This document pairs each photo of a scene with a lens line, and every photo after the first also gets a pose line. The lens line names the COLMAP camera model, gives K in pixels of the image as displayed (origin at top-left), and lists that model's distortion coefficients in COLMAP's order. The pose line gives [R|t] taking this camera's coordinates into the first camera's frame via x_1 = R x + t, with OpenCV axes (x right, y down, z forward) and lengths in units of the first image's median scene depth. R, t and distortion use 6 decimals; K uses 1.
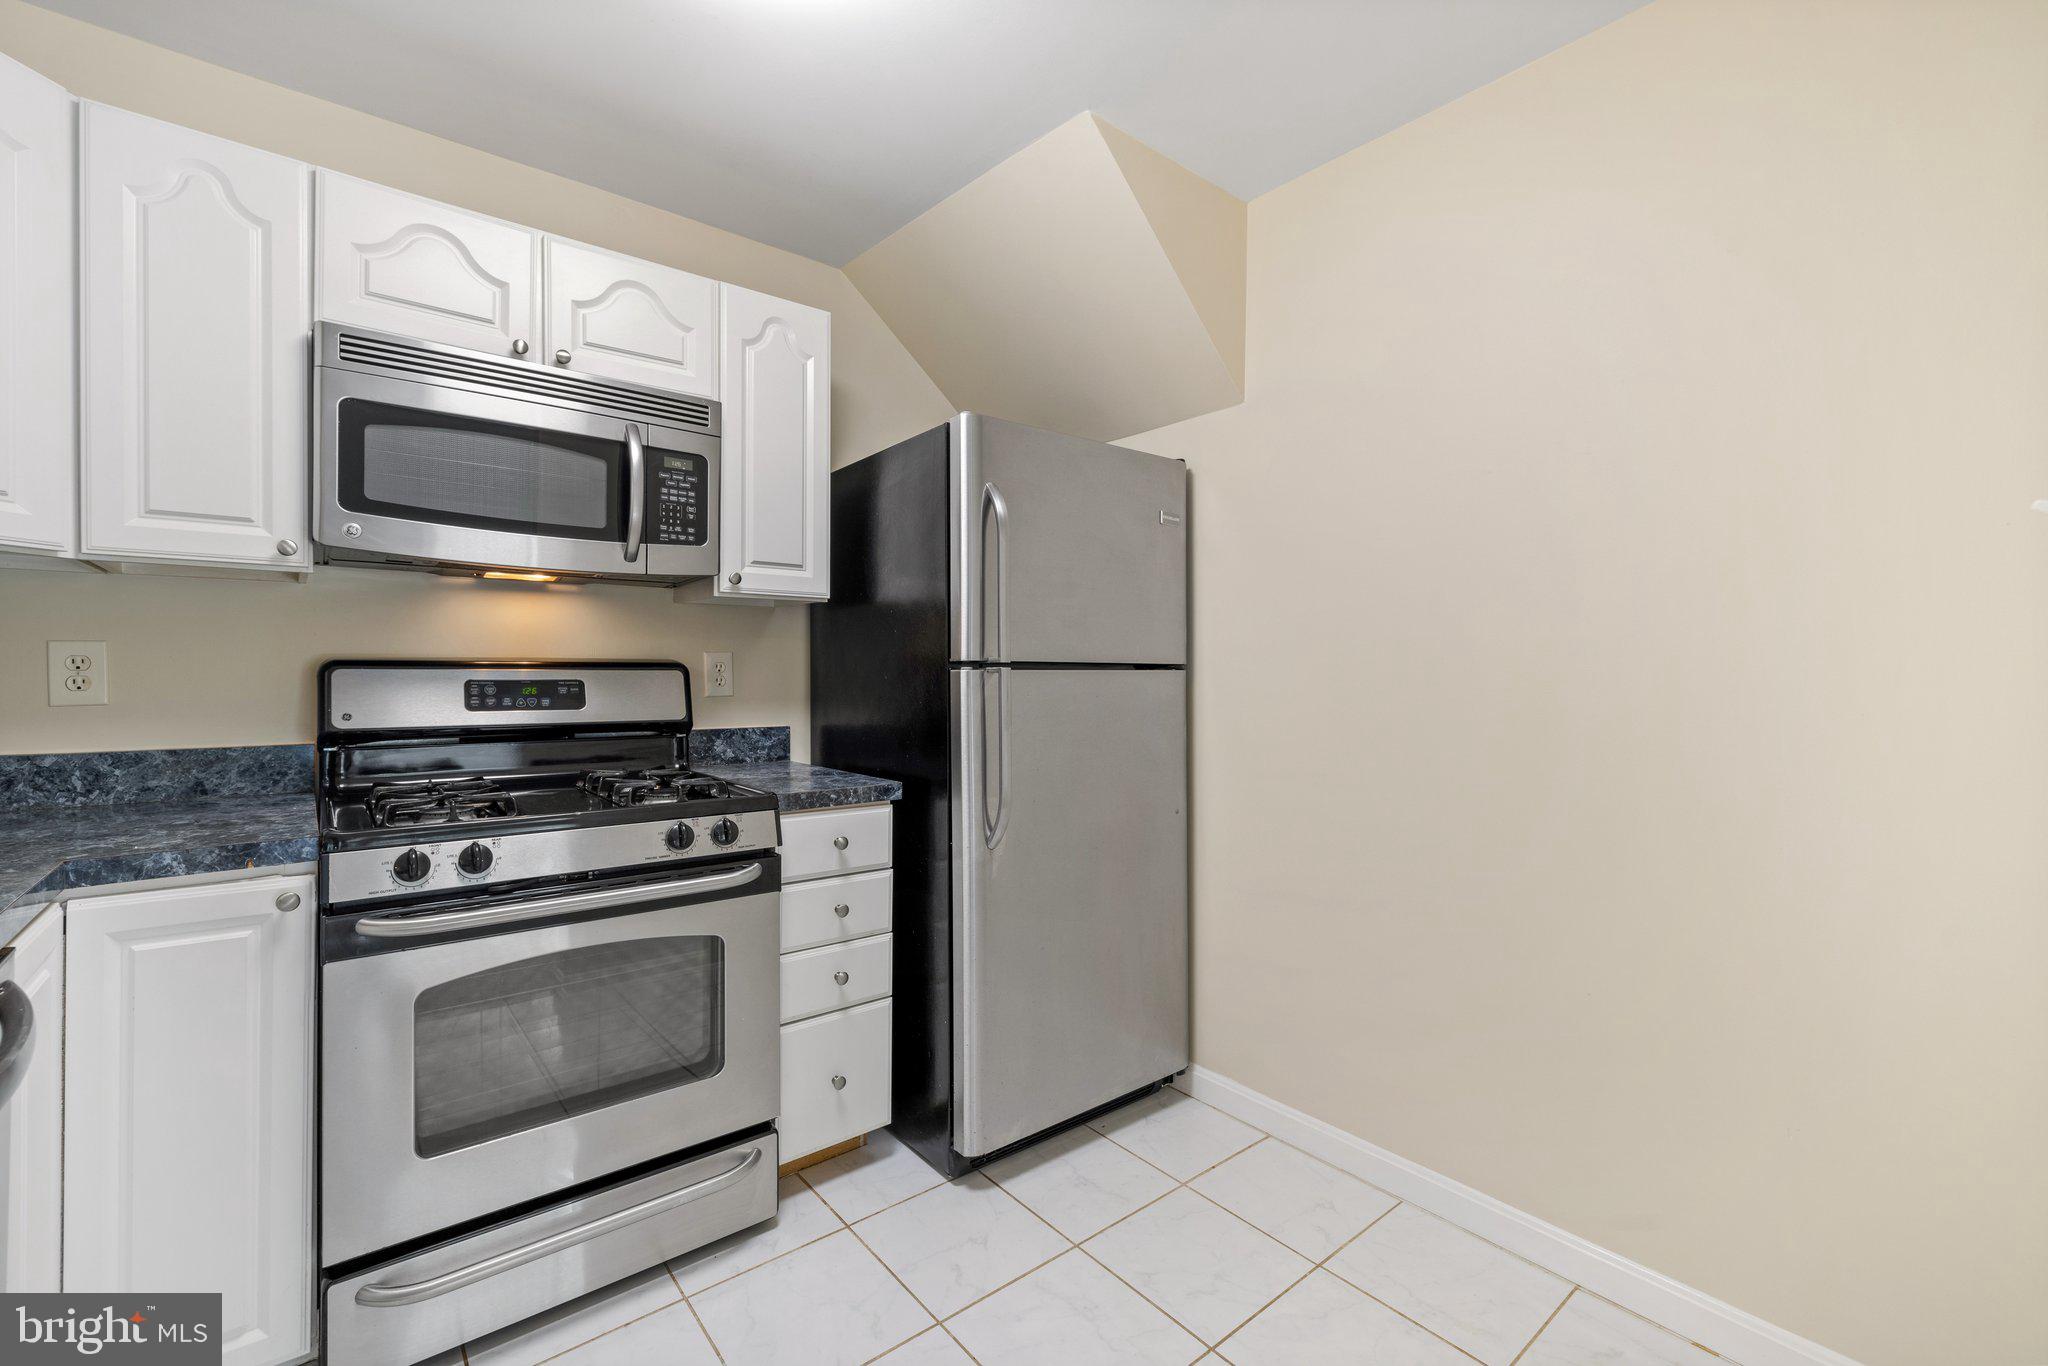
lens RADIAL K [[872.6, 0, 995.0], [0, 872.6, 685.5], [0, 0, 1]] dist [0.001685, 0.001011]
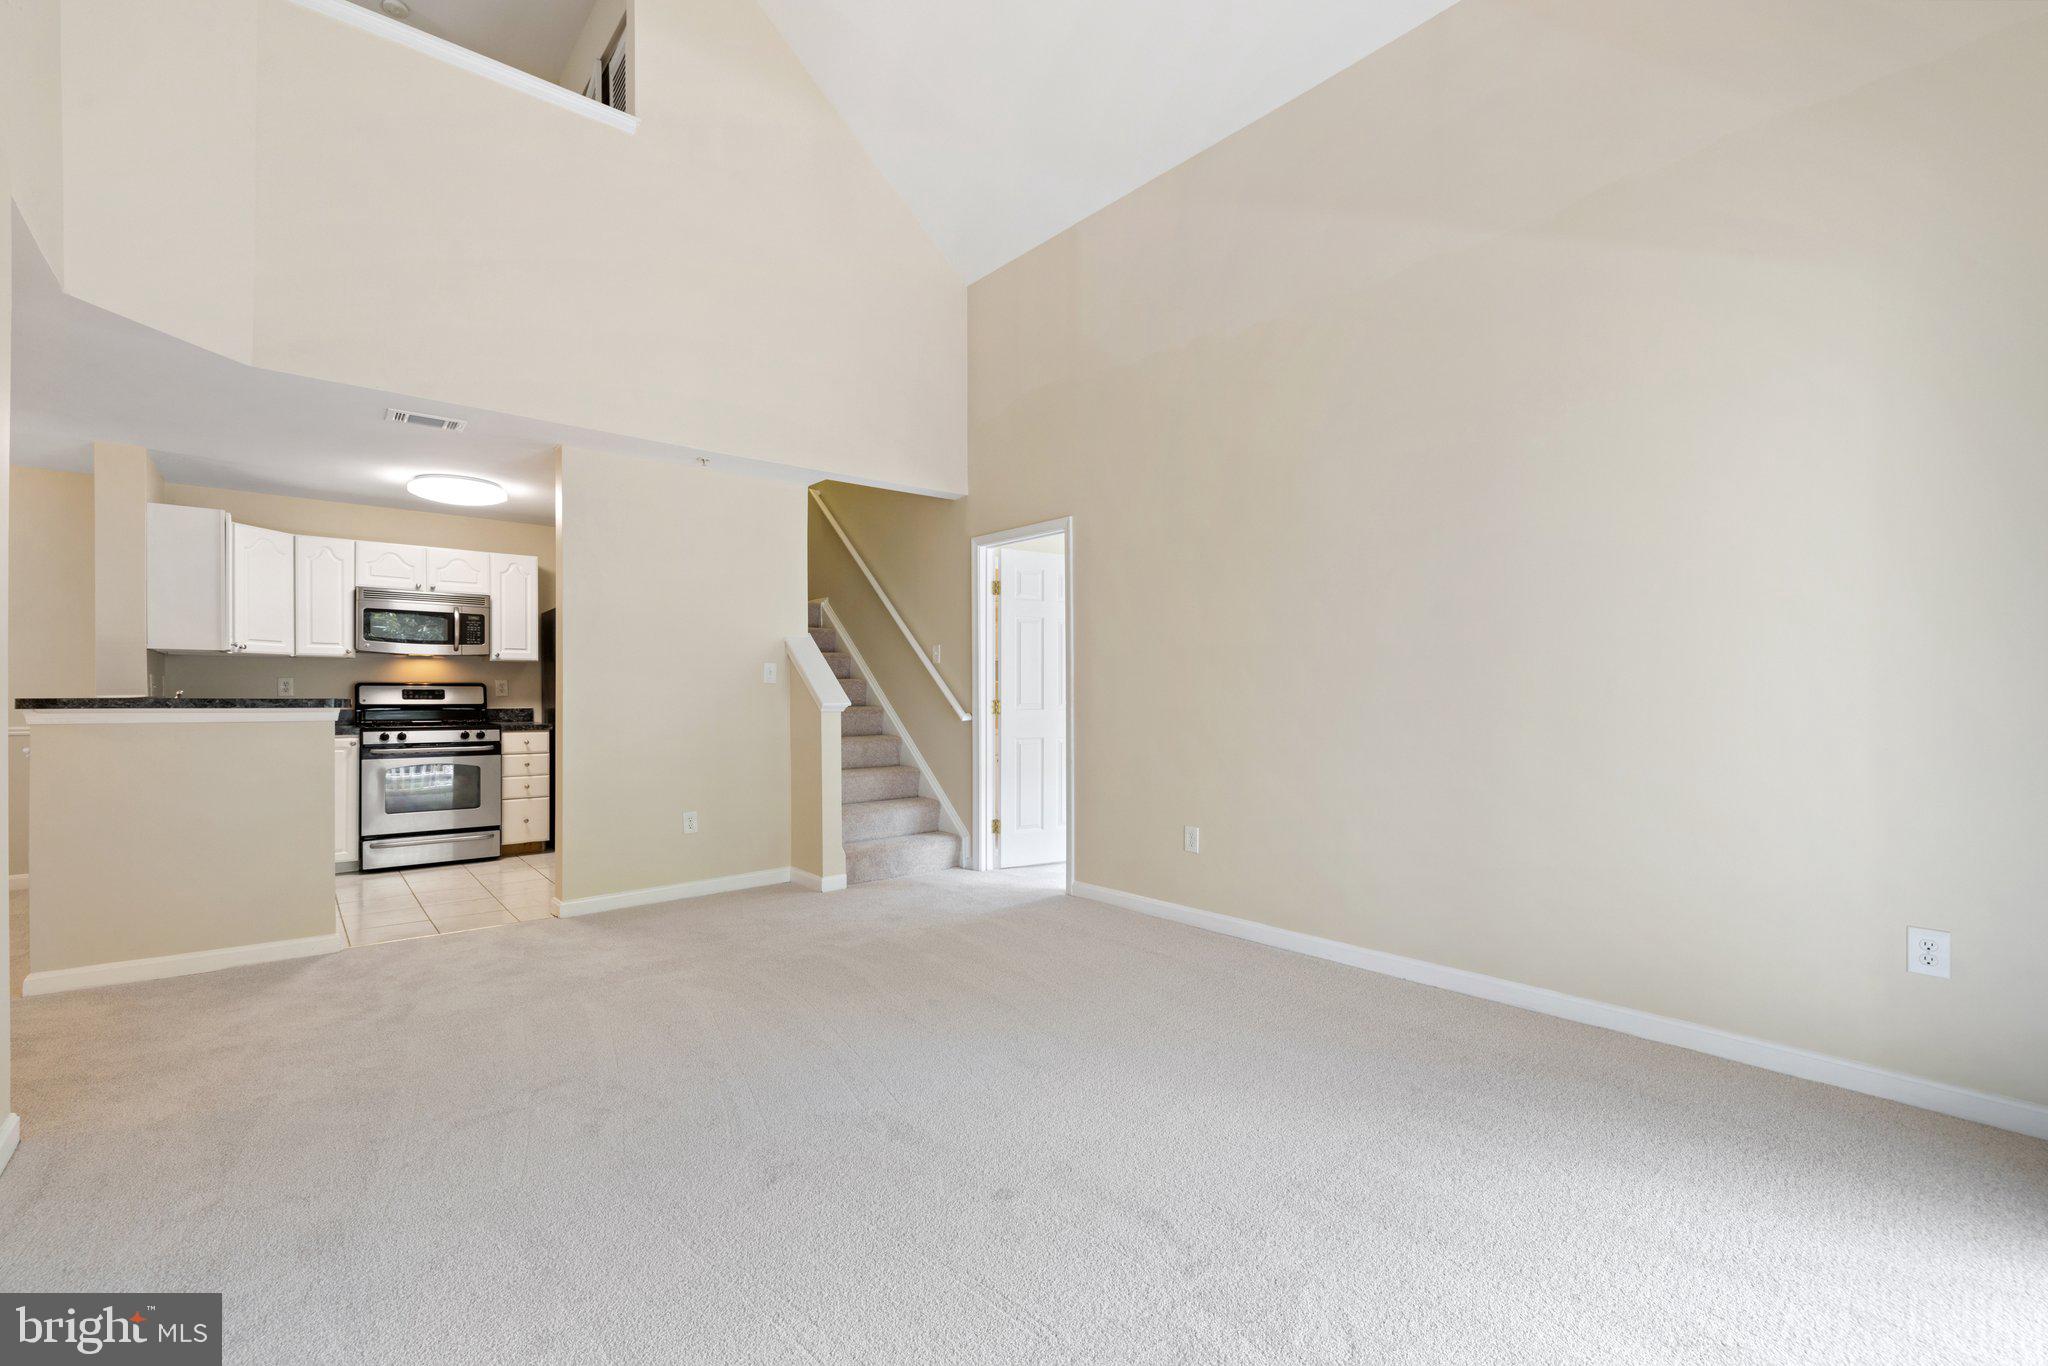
lens RADIAL K [[855.1, 0, 983.6], [0, 855.1, 706.1], [0, 0, 1]] dist [0.005029, 0.000748]
pose [[0.999889, -0.002118, 0.014769, 1.413660], [0.002092, 0.999996, 0.001789, 0.051971], [-0.014773, -0.001758, 0.999889, -2.076011]]
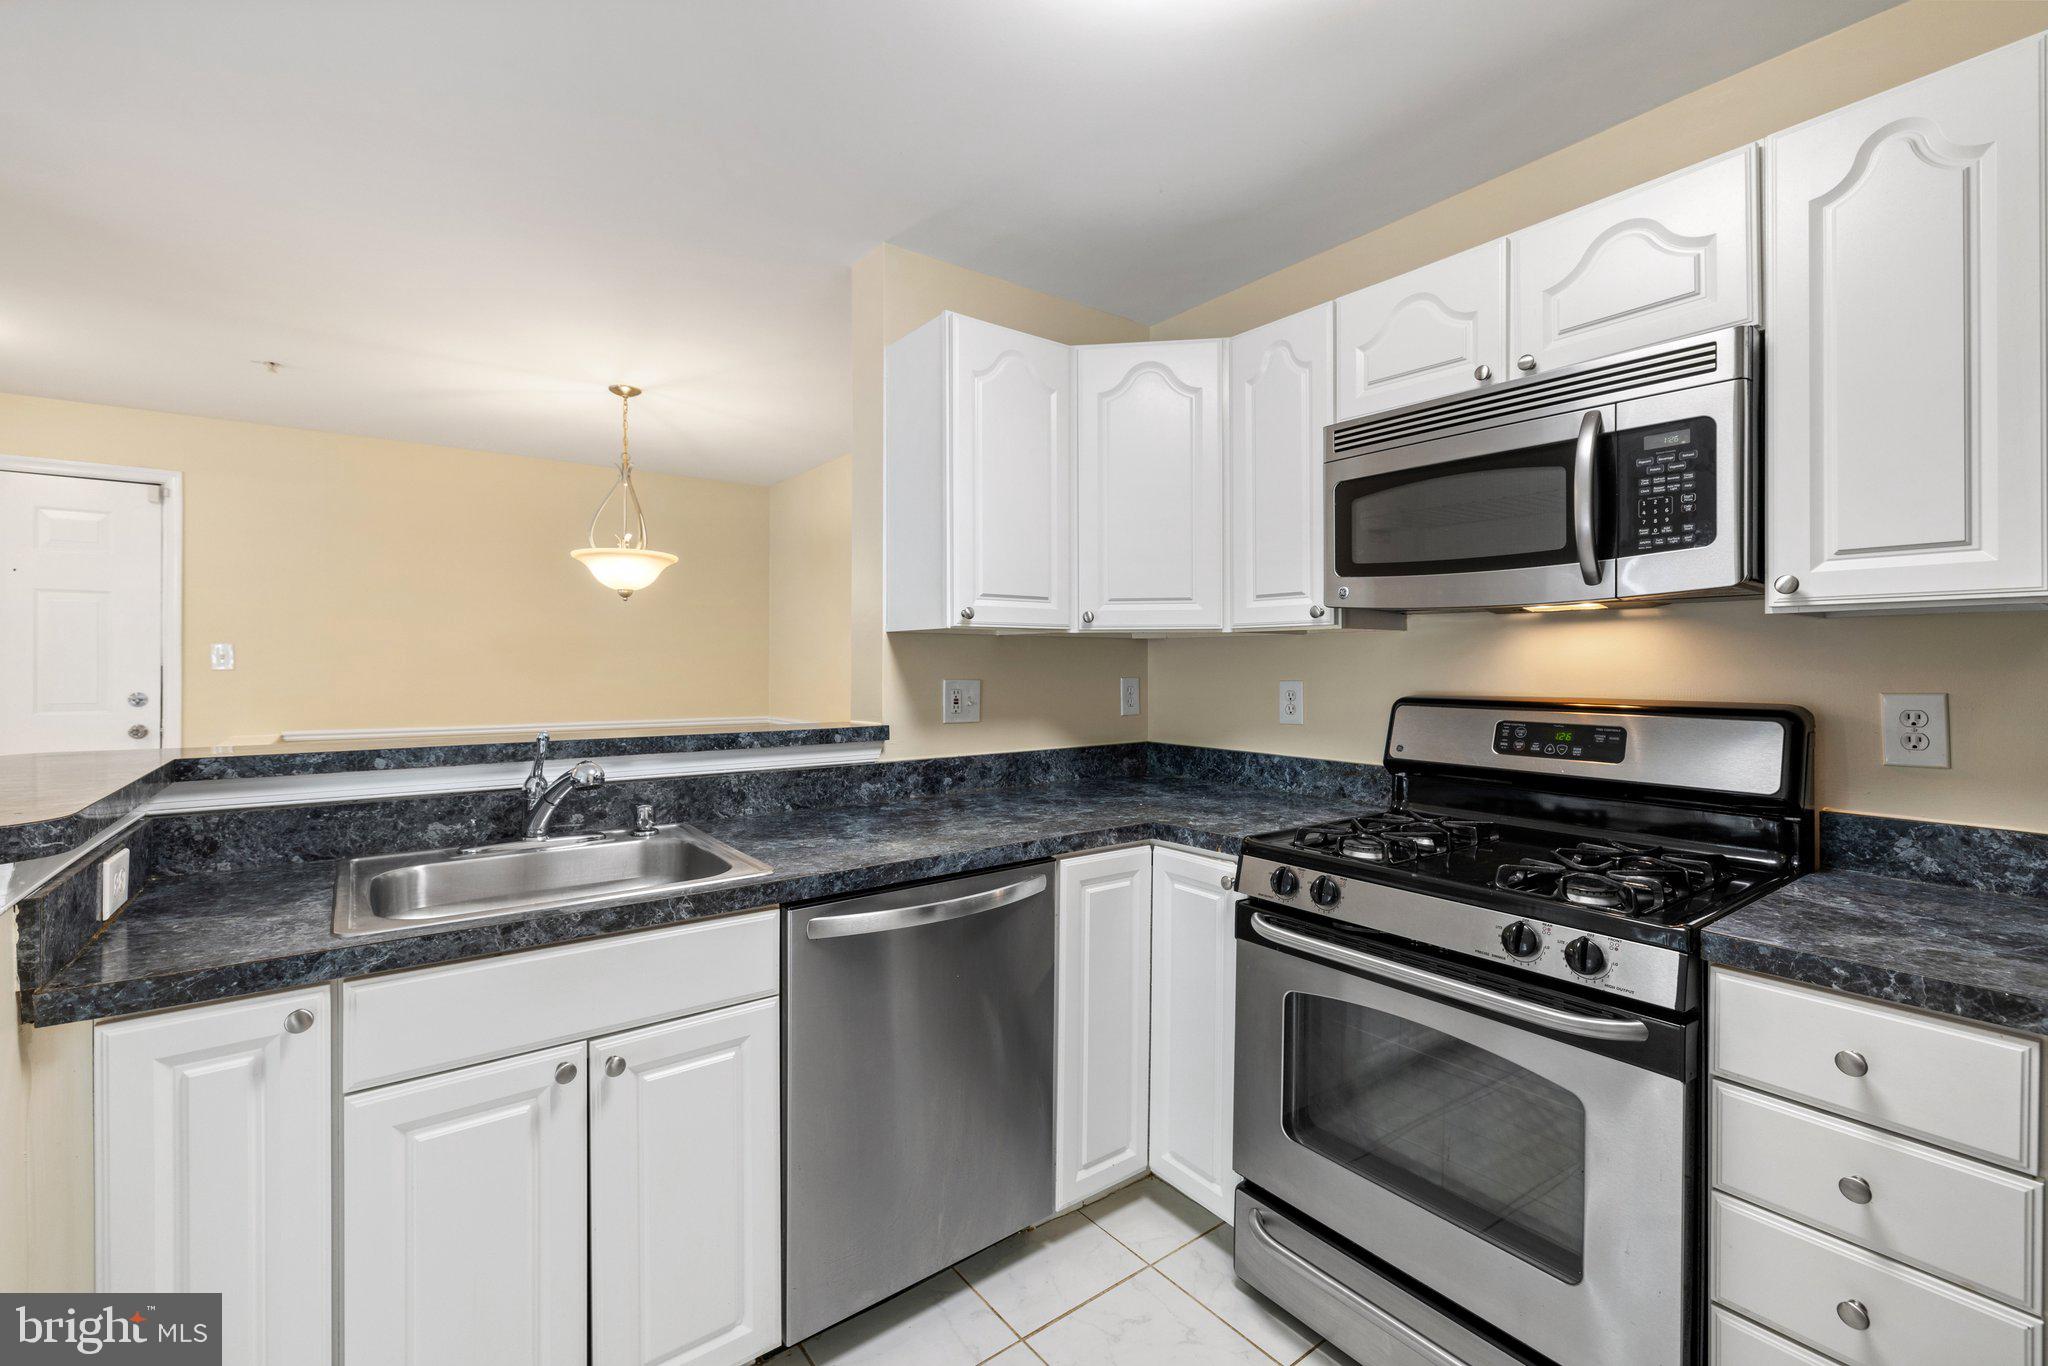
lens RADIAL K [[872.6, 0, 1009.7], [0, 872.6, 664.4], [0, 0, 1]] dist [0.001685, 0.001011]
pose [[-0.031587, -0.004165, -0.999492, 0.392160], [-0.017951, 0.999832, -0.003599, -0.056954], [0.999340, 0.017828, -0.031656, 0.495579]]
